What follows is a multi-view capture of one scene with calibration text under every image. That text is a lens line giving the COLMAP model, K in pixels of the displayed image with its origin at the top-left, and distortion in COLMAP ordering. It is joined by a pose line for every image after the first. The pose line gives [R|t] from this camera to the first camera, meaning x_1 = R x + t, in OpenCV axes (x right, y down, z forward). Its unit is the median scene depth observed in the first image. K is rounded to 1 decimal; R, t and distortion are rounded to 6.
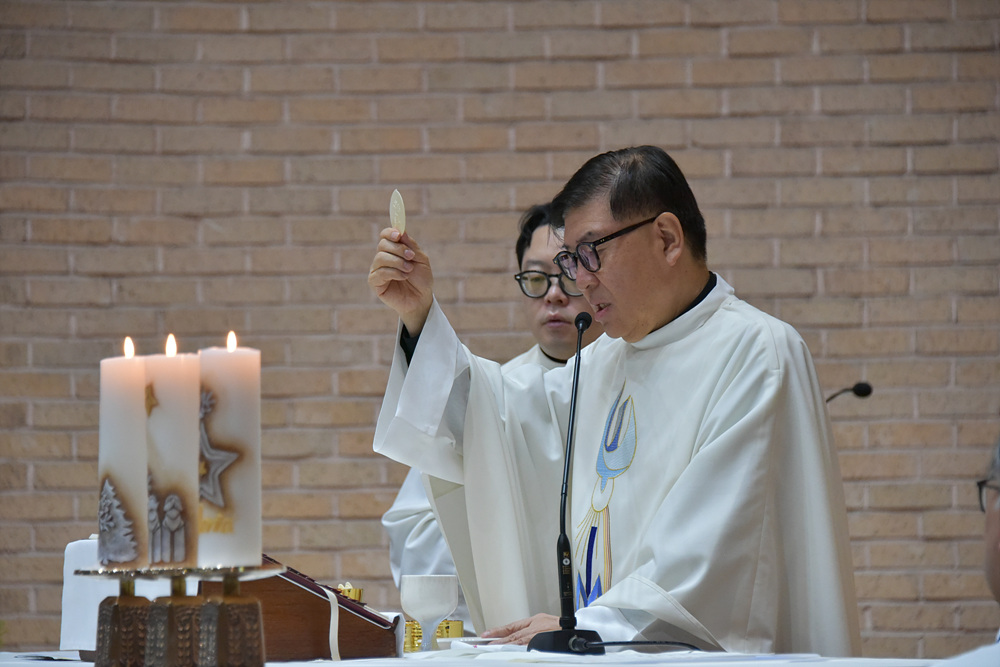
lens RADIAL K [[4351.0, 0, 499.8], [0, 4351.0, 338.8], [0, 0, 1]] dist [-0.046494, 0.000000]
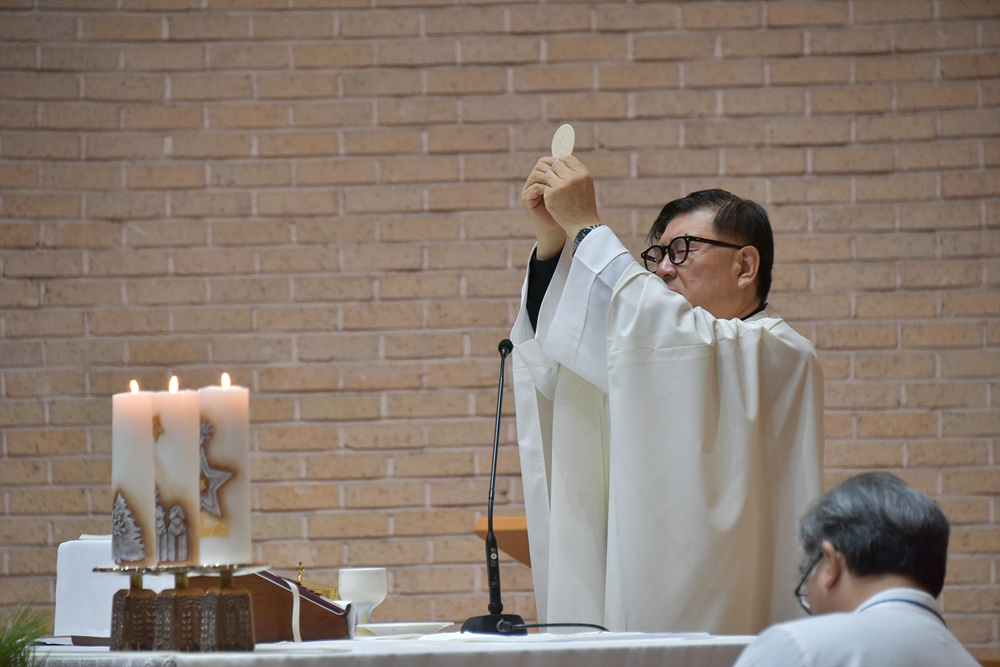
lens RADIAL K [[5078.8, 0, 502.6], [0, 5078.8, 335.2], [0, 0, 1]] dist [-0.020248, 0.000000]
pose [[0.999678, -0.006455, 0.024560, -0.008788], [0.006198, 0.999925, 0.010537, -0.012852], [-0.024626, -0.010382, 0.999643, -0.207365]]
